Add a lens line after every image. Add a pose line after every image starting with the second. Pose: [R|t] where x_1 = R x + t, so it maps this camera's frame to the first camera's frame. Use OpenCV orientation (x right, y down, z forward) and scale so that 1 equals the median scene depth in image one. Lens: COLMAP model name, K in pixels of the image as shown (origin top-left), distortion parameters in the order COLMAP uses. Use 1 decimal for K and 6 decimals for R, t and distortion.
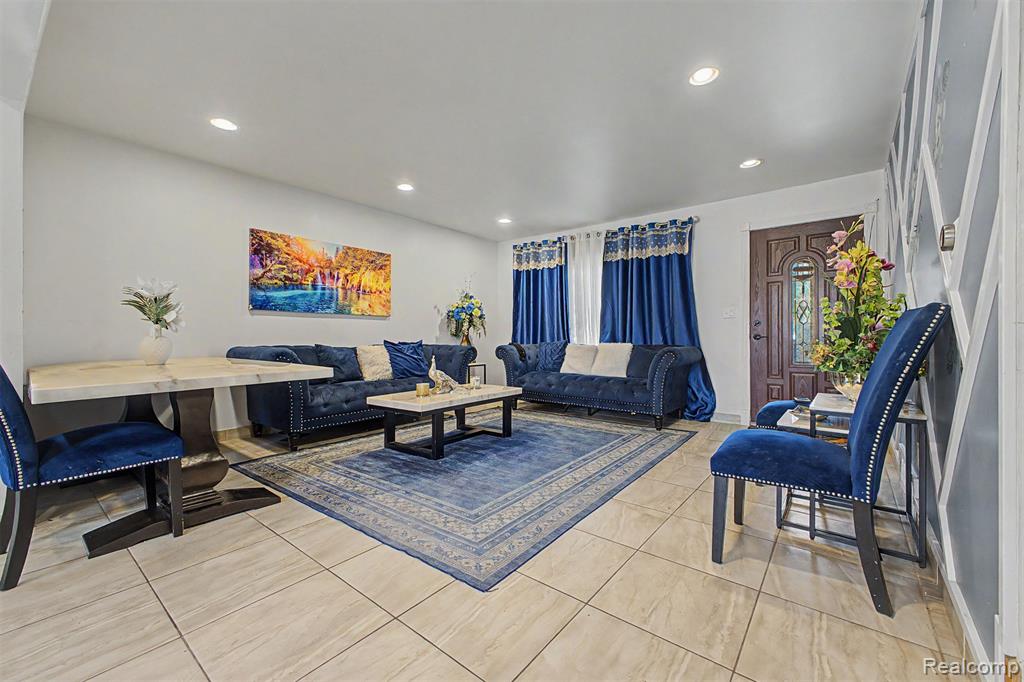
lens RADIAL K [[407.7, 0, 513.2], [0, 407.7, 339.6], [0, 0, 1]] dist [0.021448, -0.007409]
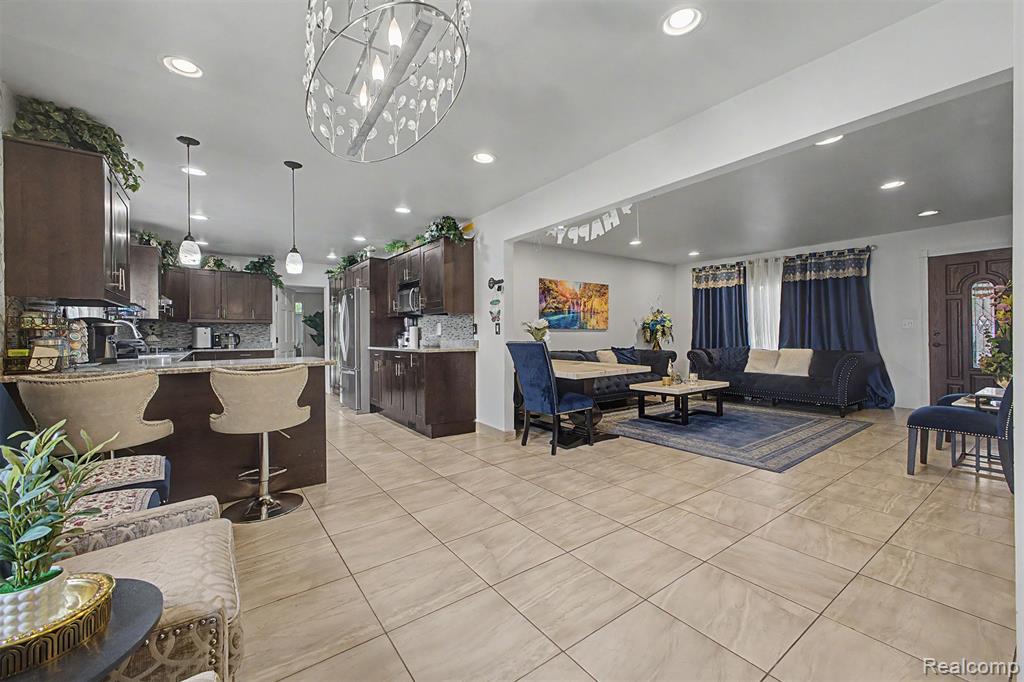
lens RADIAL K [[407.7, 0, 513.8], [0, 407.7, 337.3], [0, 0, 1]] dist [0.021448, -0.007409]
pose [[0.965848, -0.006700, -0.259021, -0.301794], [0.006550, 0.999978, -0.001443, -0.034970], [0.259025, -0.000303, 0.965871, -0.513367]]
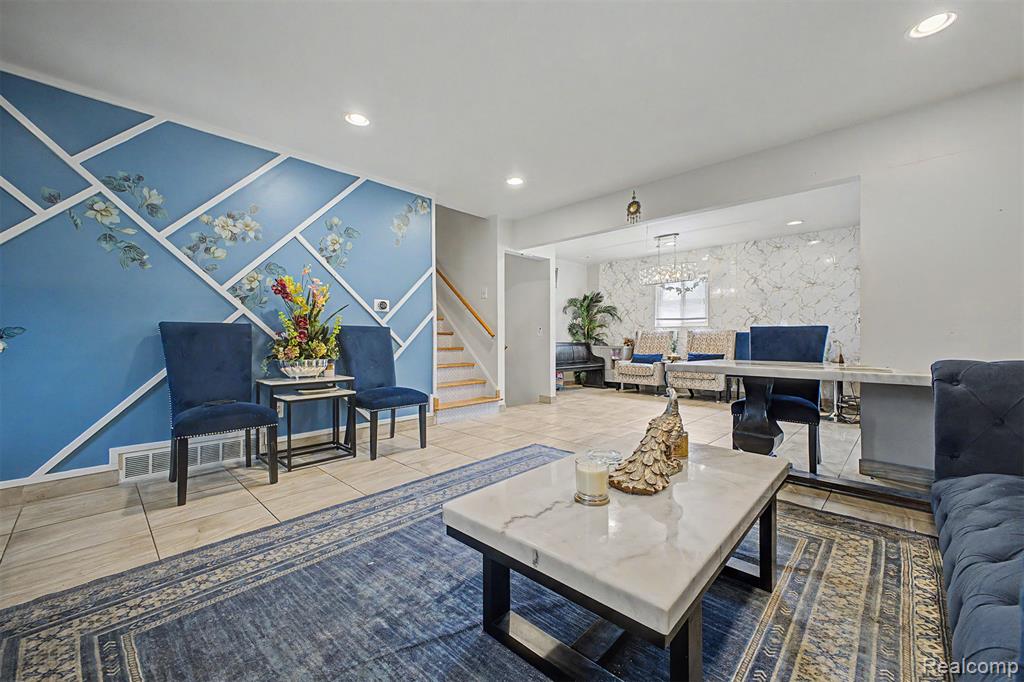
lens RADIAL K [[407.7, 0, 511.2], [0, 407.7, 333.5], [0, 0, 1]] dist [0.021448, -0.007409]
pose [[-0.995234, 0.000334, 0.097510, -0.055883], [-0.000410, 0.999971, -0.007606, -0.005614], [-0.097510, -0.007609, -0.995205, 1.221096]]
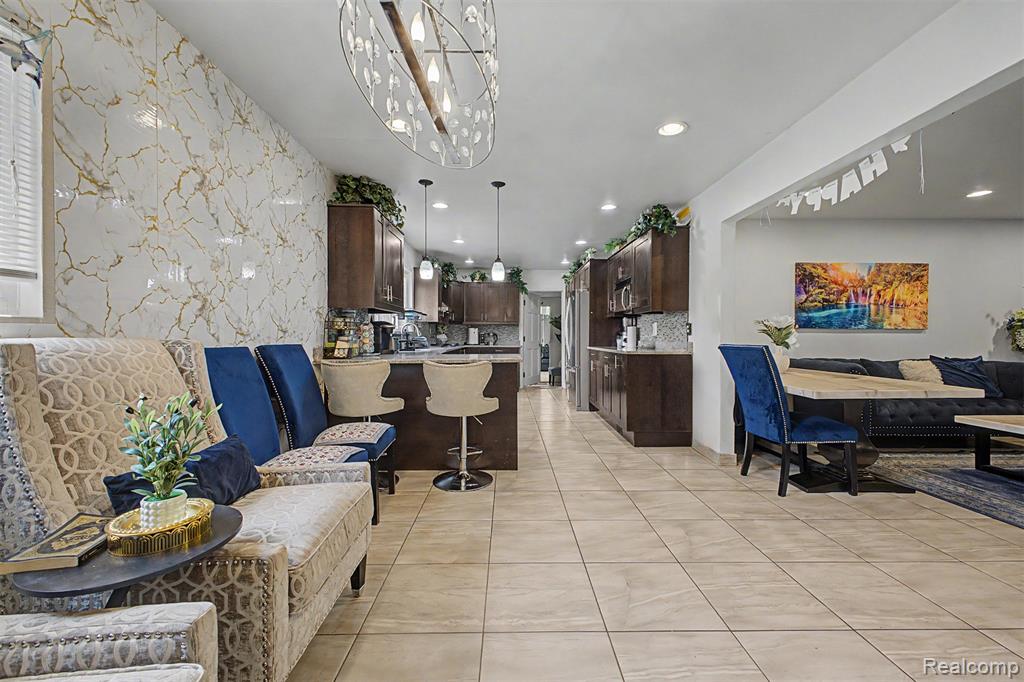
lens RADIAL K [[407.7, 0, 515.6], [0, 407.7, 337.5], [0, 0, 1]] dist [0.021448, -0.007409]
pose [[0.638404, 0.003287, -0.769694, -0.208669], [-0.006862, 0.999975, -0.001421, -0.035660], [0.769671, 0.006189, 0.638411, -0.402098]]
